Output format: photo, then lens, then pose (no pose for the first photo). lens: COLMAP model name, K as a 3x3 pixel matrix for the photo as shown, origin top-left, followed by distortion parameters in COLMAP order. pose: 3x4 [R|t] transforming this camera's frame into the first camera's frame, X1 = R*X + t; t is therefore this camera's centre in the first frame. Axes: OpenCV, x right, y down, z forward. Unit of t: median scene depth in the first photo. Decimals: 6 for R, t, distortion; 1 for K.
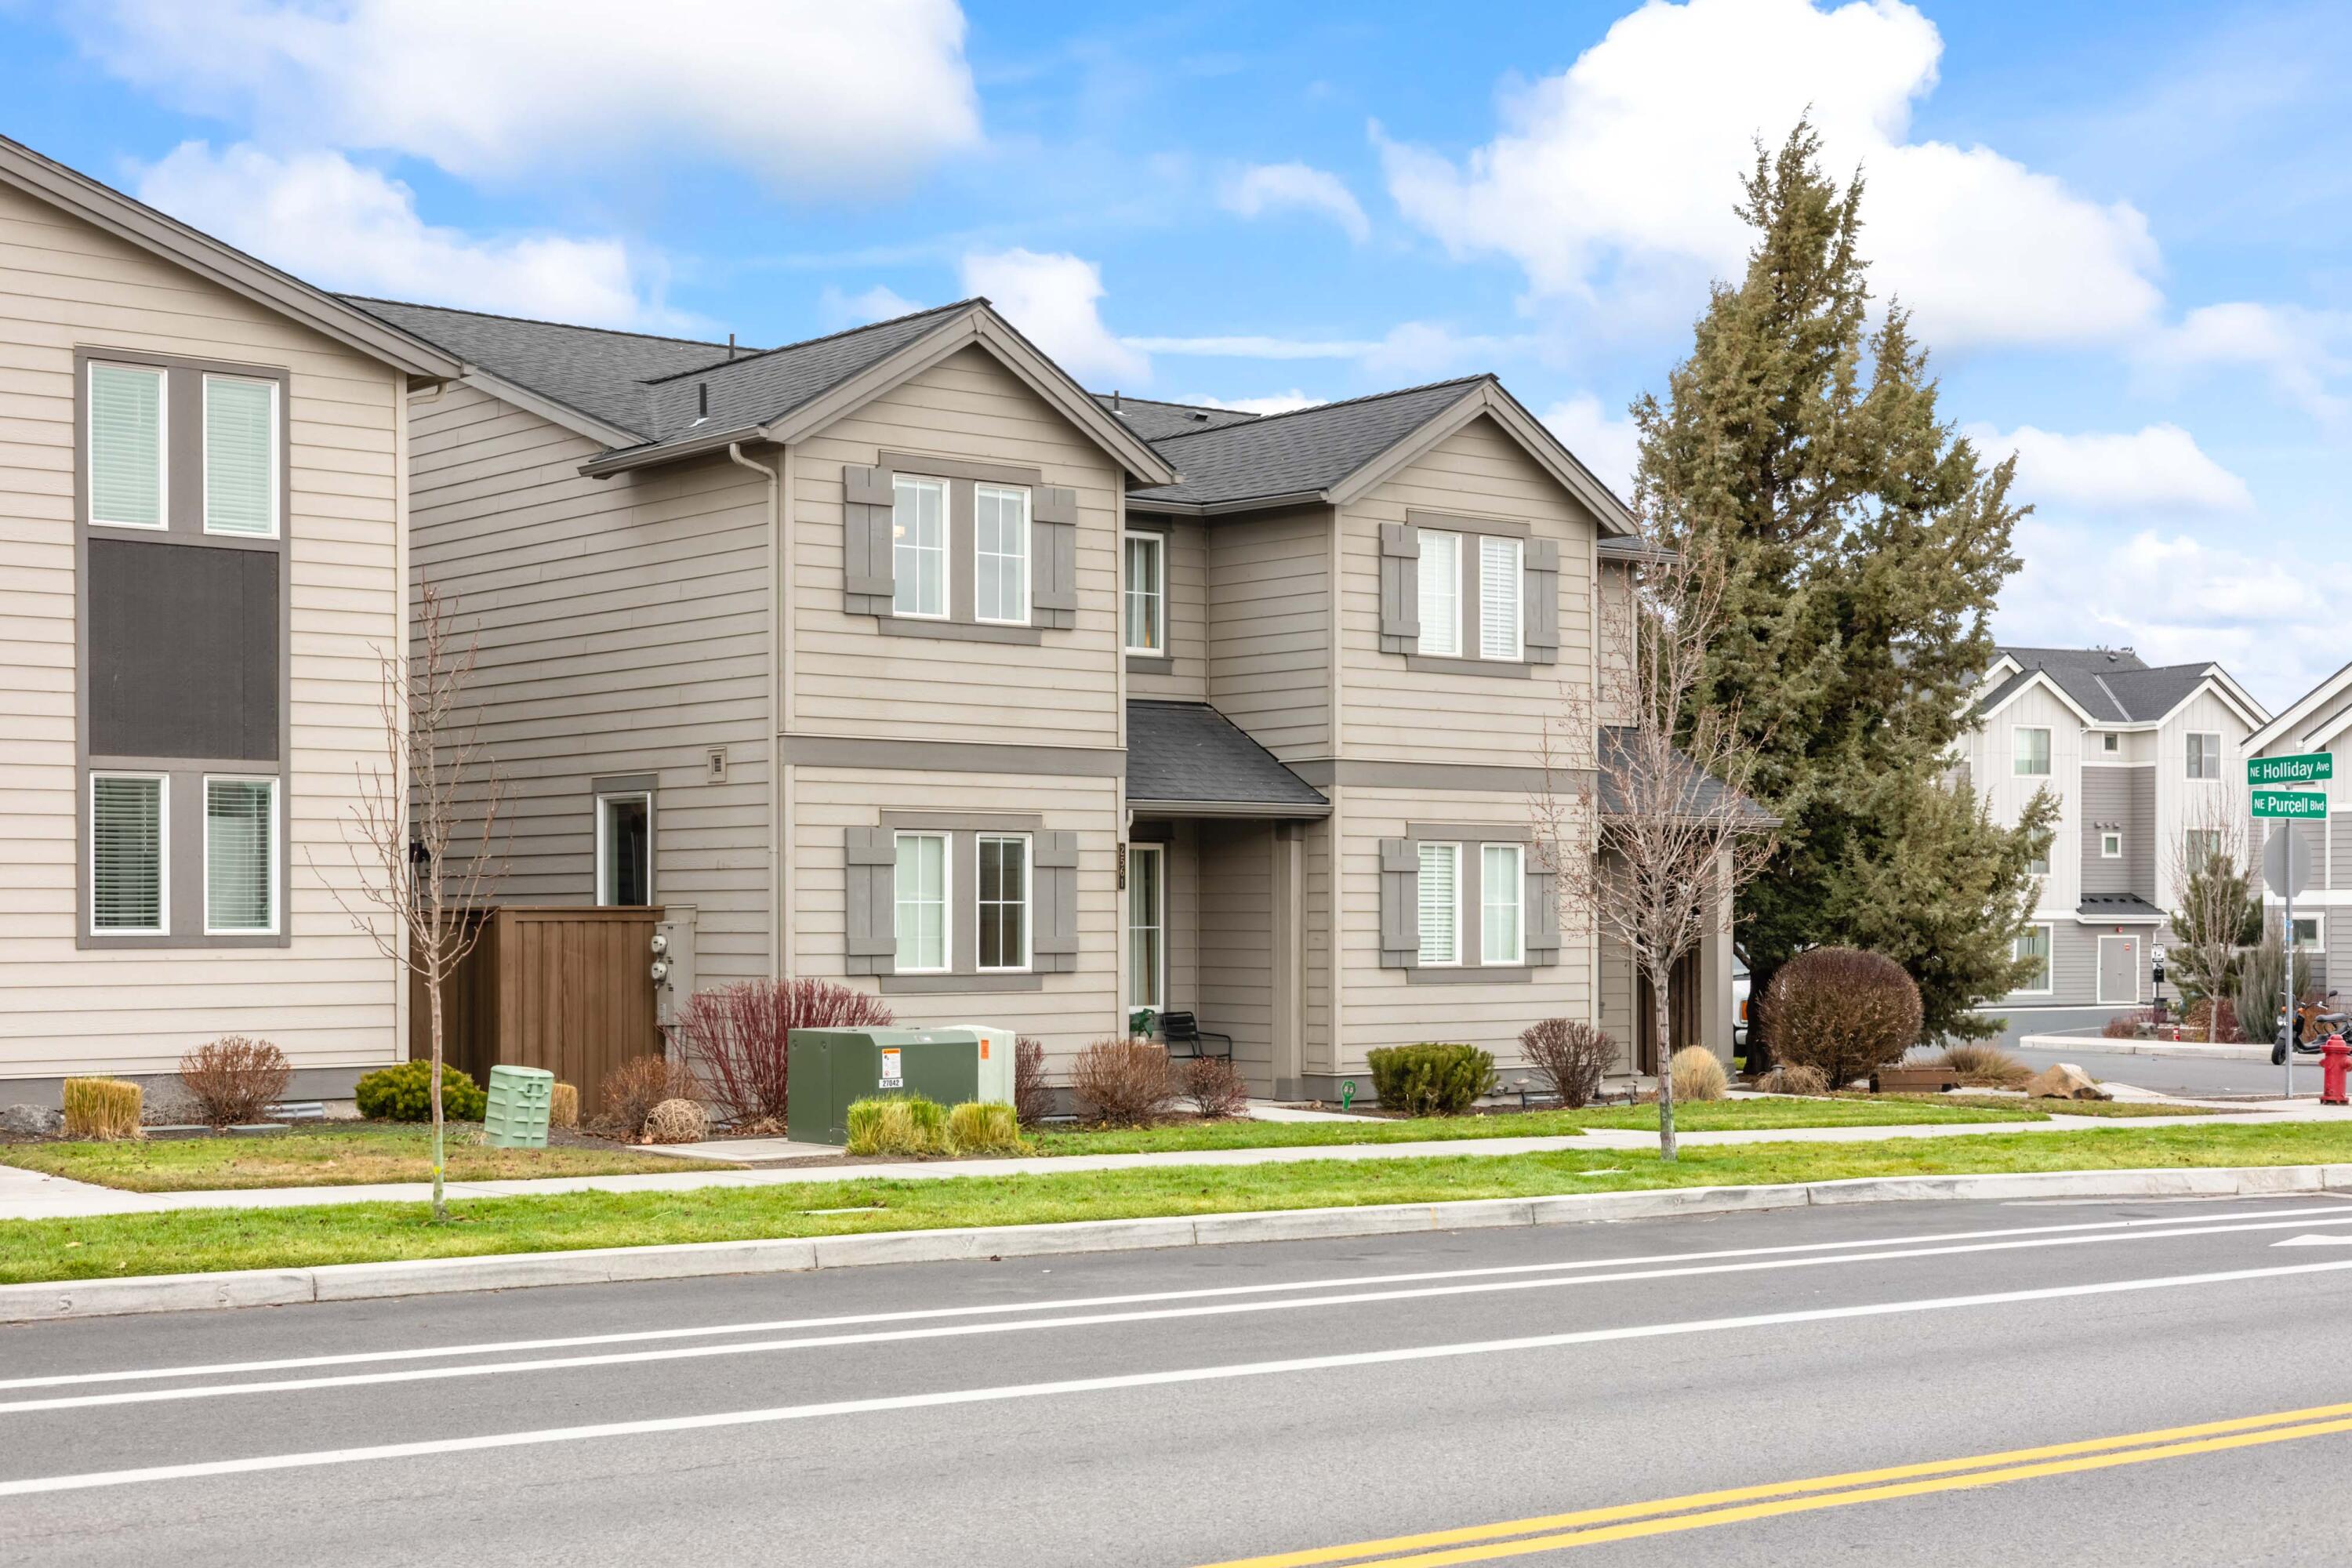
lens RADIAL K [[3275.6, 0, 1238.1], [0, 3275.6, 787.9], [0, 0, 1]] dist [0.013231, 0.000000]
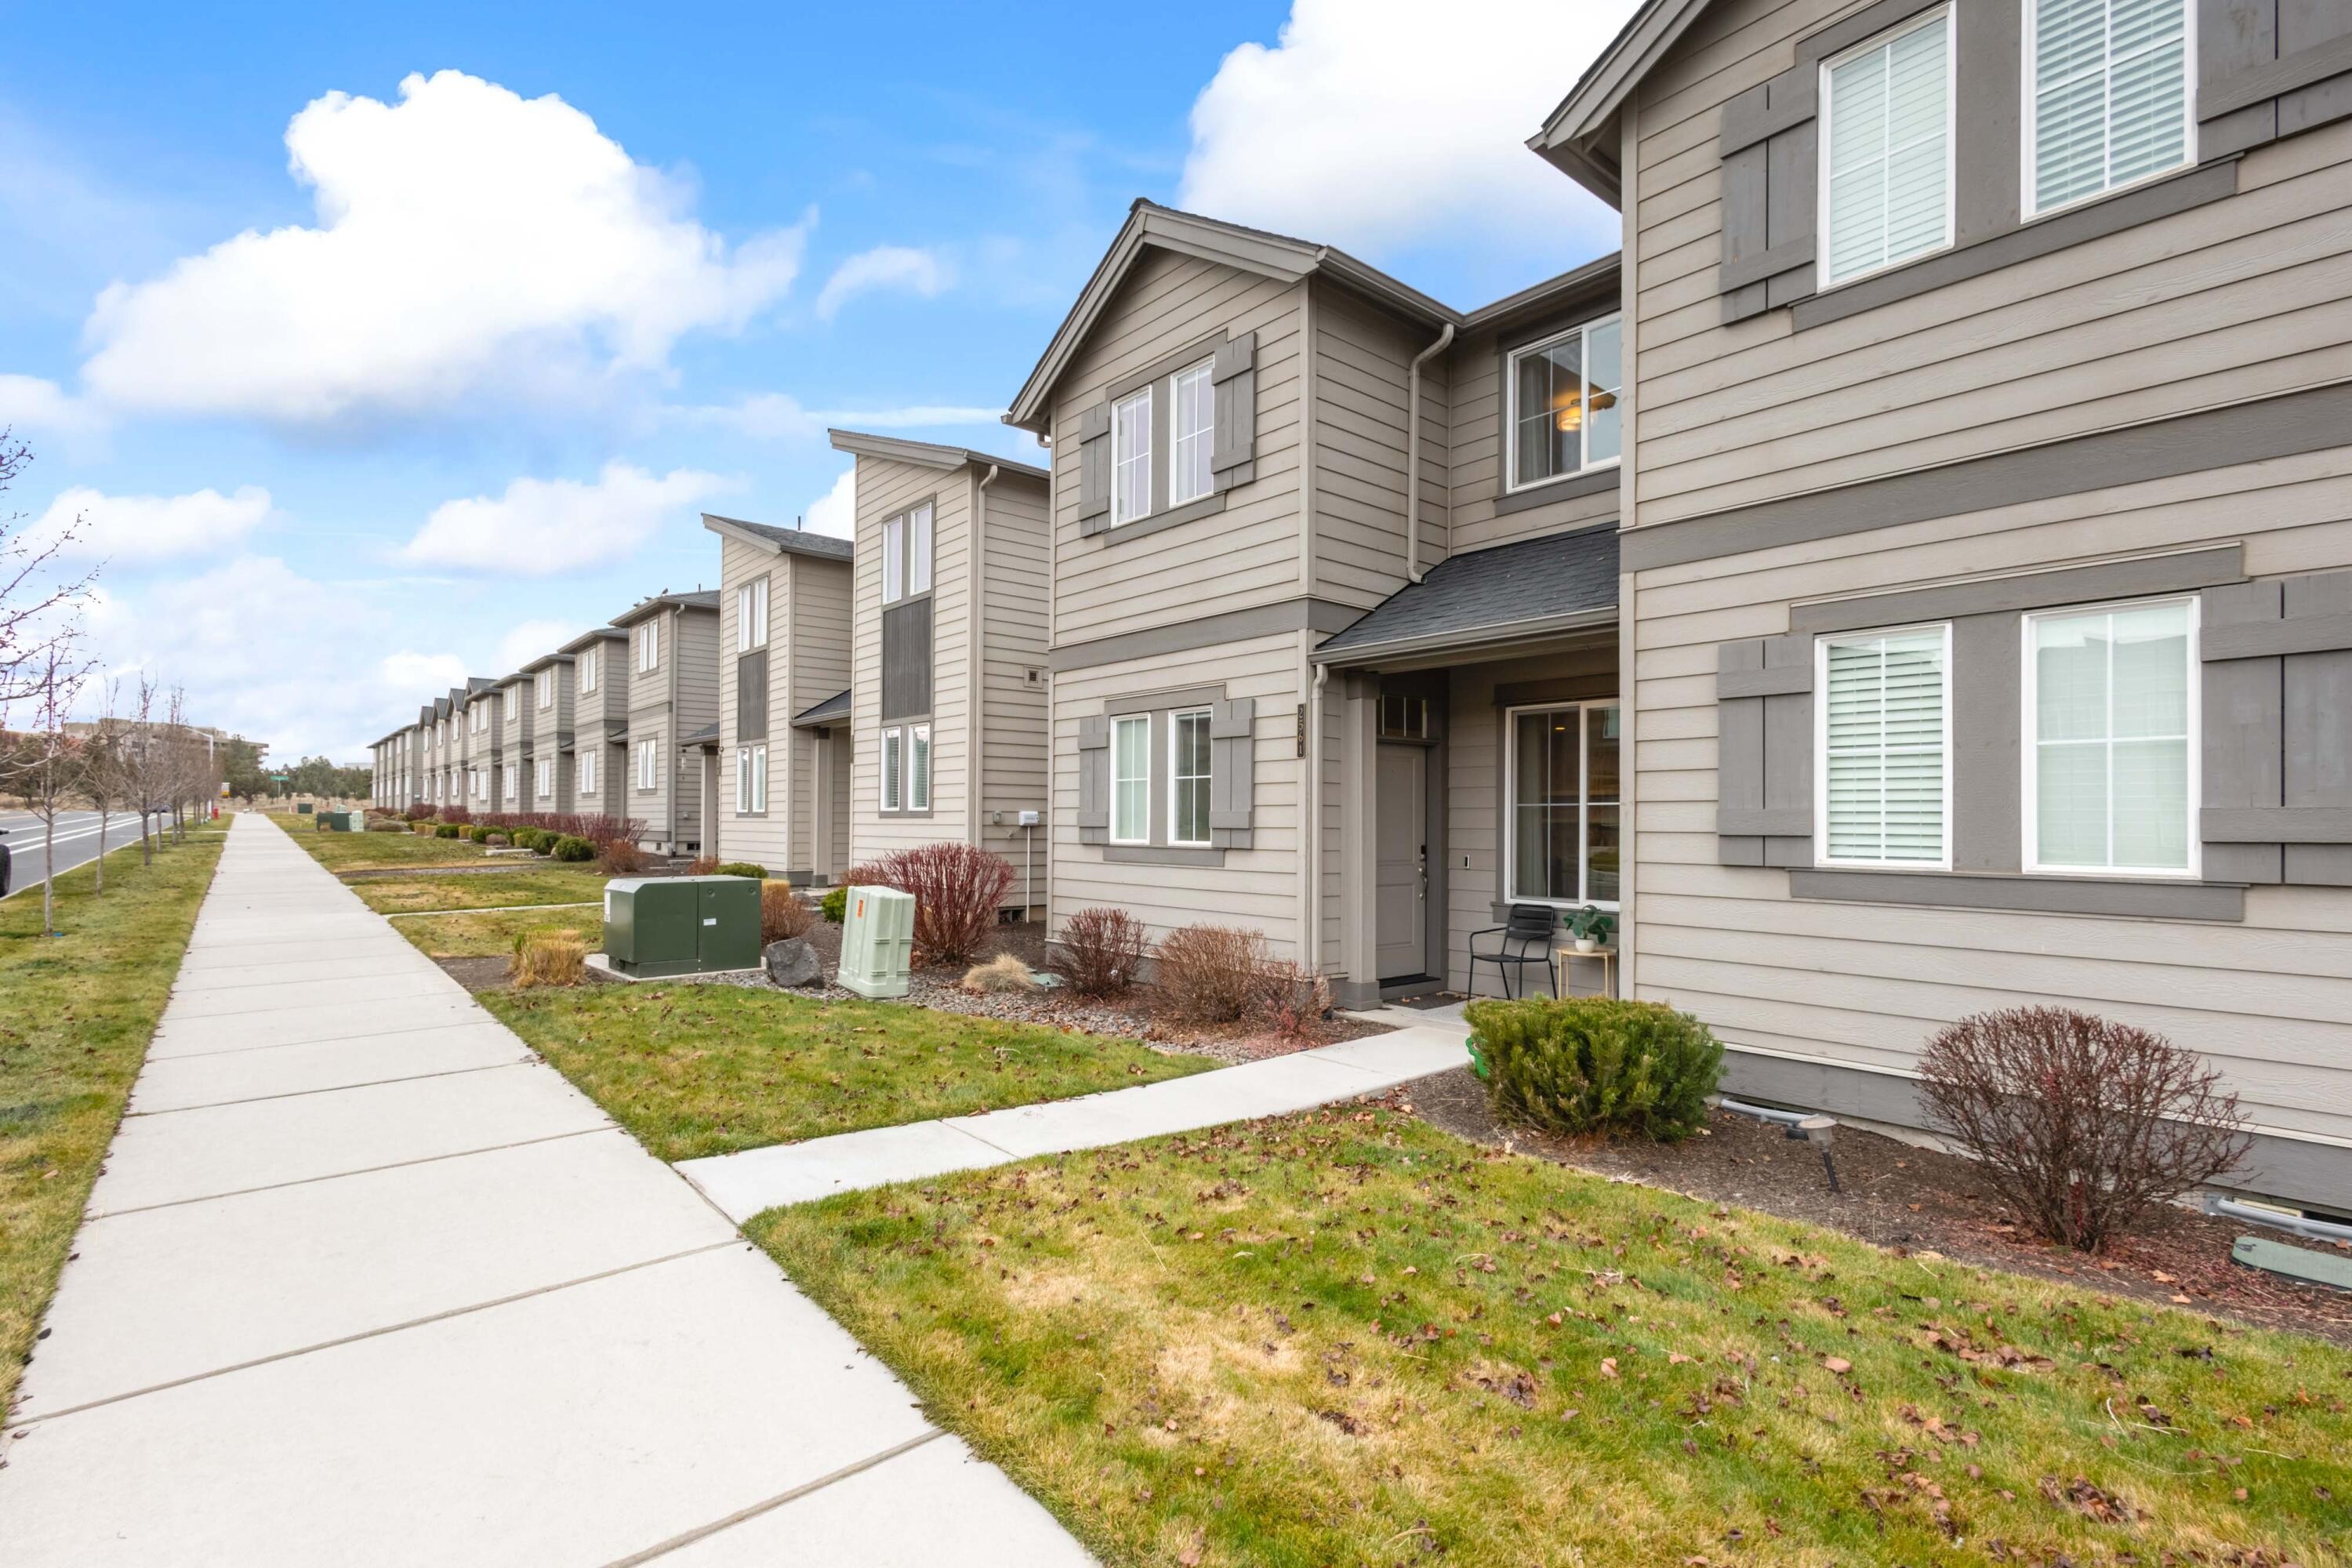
lens RADIAL K [[1084.0, 0, 1176.1], [0, 1084.0, 801.0], [0, 0, 1]] dist [0.005390, 0.000057]
pose [[-0.000041, -0.021995, -0.999758, 0.257564], [0.029028, 0.999337, -0.021987, 0.048948], [0.999579, -0.029022, 0.000598, 0.983649]]
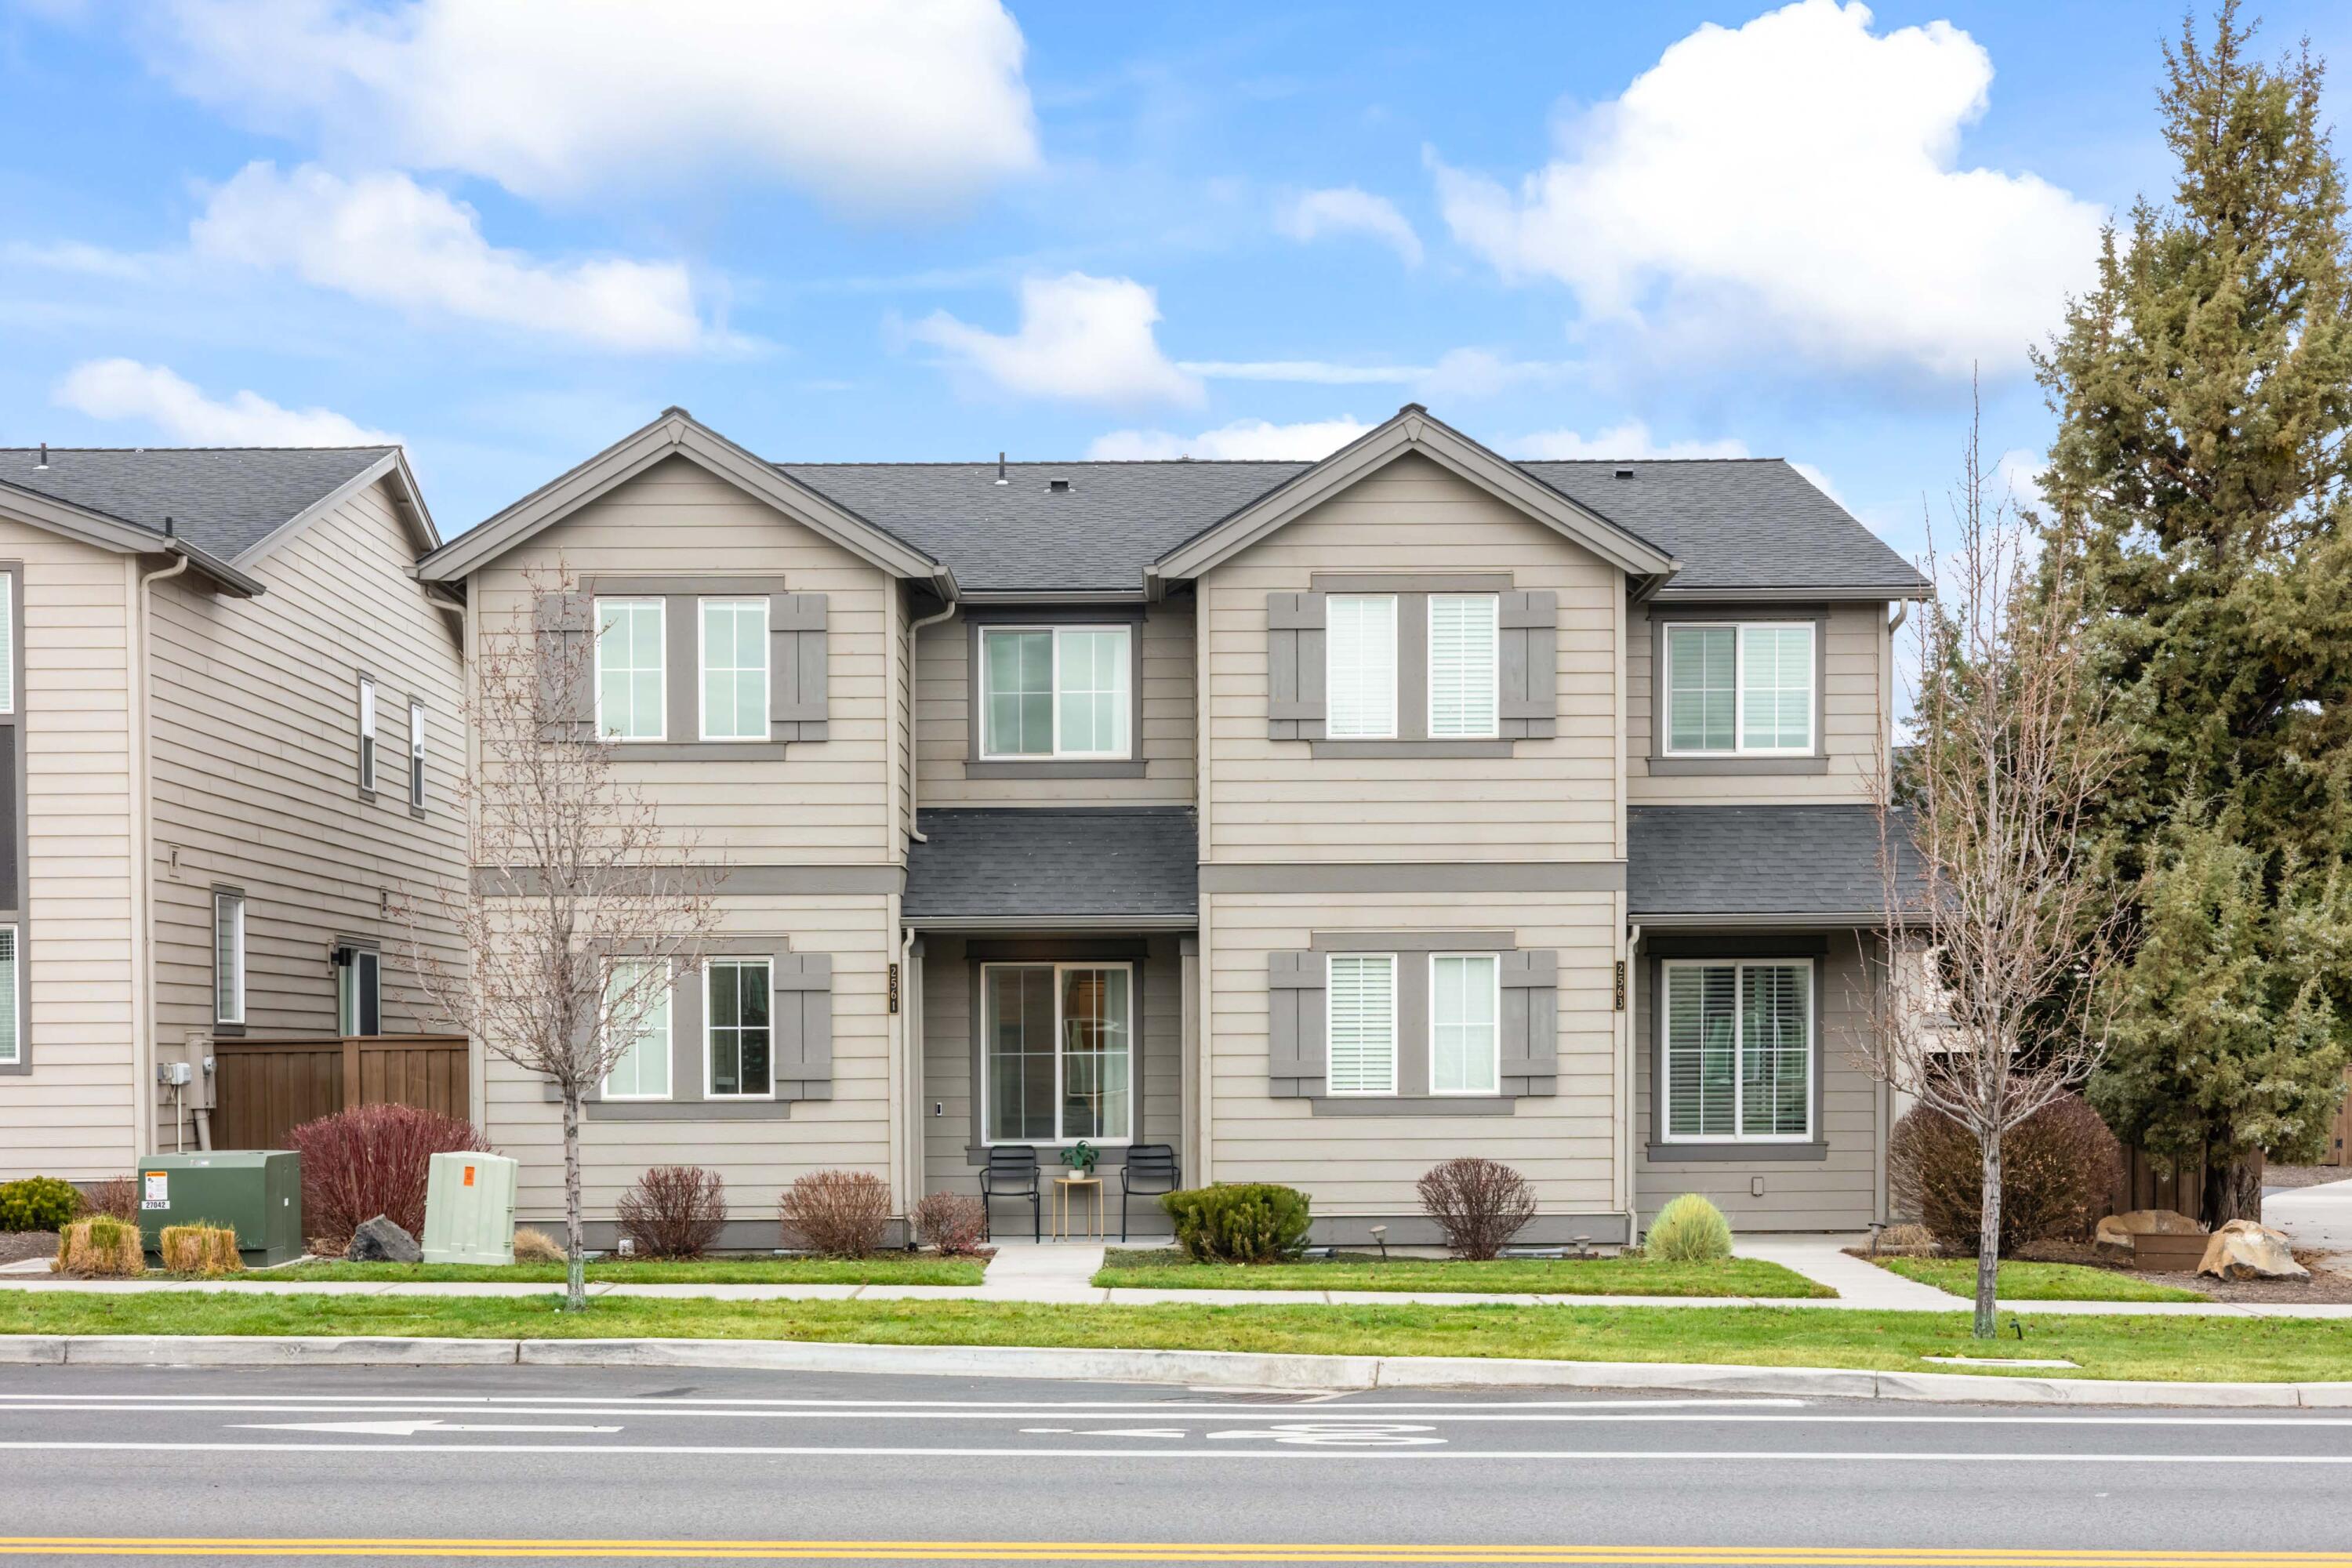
lens RADIAL K [[3275.6, 0, 1224.3], [0, 3275.6, 1006.5], [0, 0, 1]] dist [0.013231, 0.000000]
pose [[0.775698, -0.016921, -0.630878, 0.644017], [0.031337, 0.999440, 0.011724, 0.021419], [0.630326, -0.028864, 0.775794, 0.334955]]
